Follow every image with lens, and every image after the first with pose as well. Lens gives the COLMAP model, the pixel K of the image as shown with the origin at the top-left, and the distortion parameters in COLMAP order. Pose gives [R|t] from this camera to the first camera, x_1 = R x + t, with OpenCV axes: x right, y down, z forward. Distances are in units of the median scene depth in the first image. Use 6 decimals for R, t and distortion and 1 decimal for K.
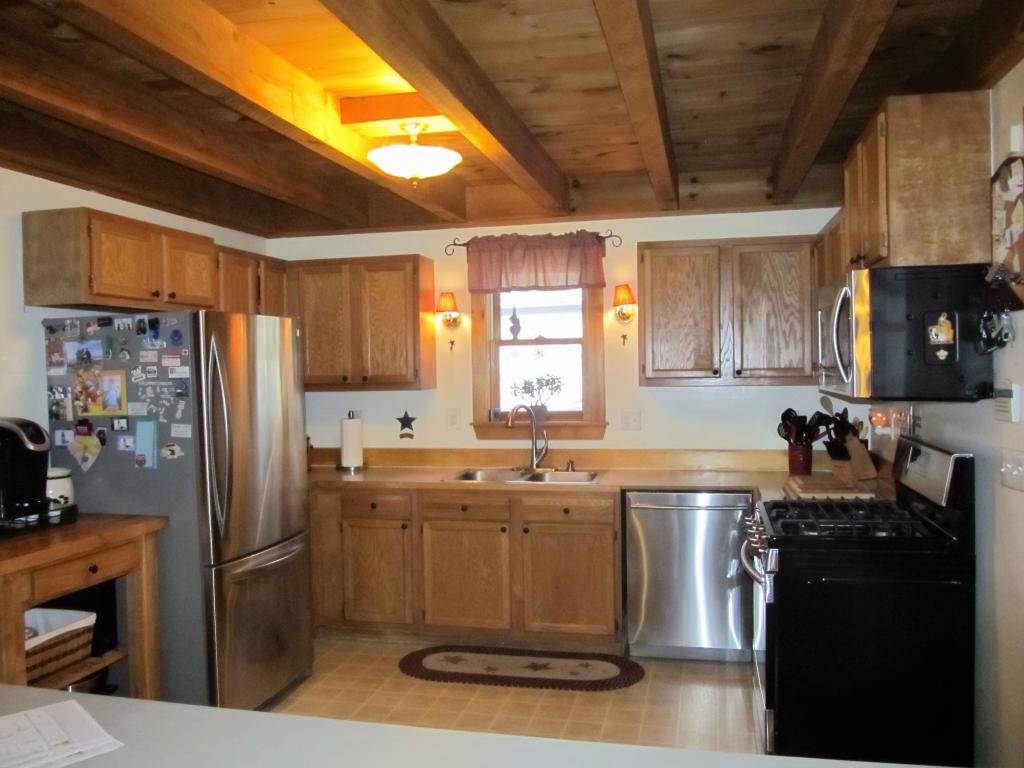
lens RADIAL K [[843.2, 0, 513.0], [0, 843.2, 382.5], [0, 0, 1]] dist [-0.056643, 0.021735]
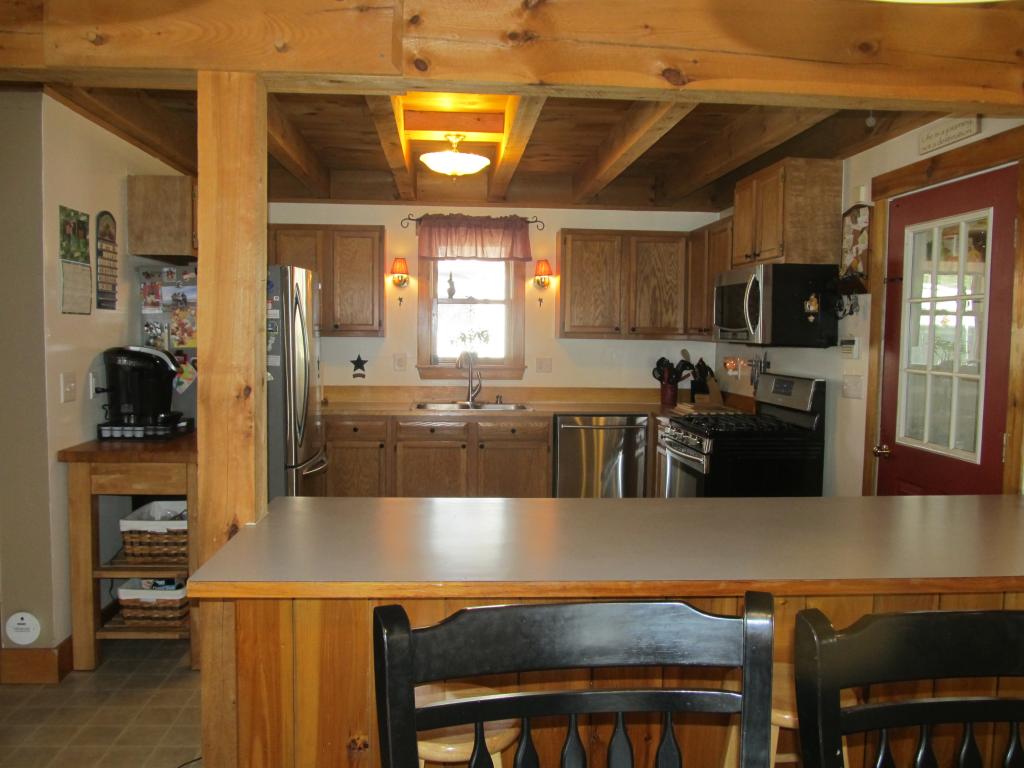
lens RADIAL K [[843.2, 0, 511.8], [0, 843.2, 386.9], [0, 0, 1]] dist [-0.056643, 0.021735]
pose [[0.954183, 0.009221, 0.299080, -0.320337], [-0.023321, 0.998776, 0.043609, 0.025033], [-0.298312, -0.048586, 0.953231, -0.241627]]
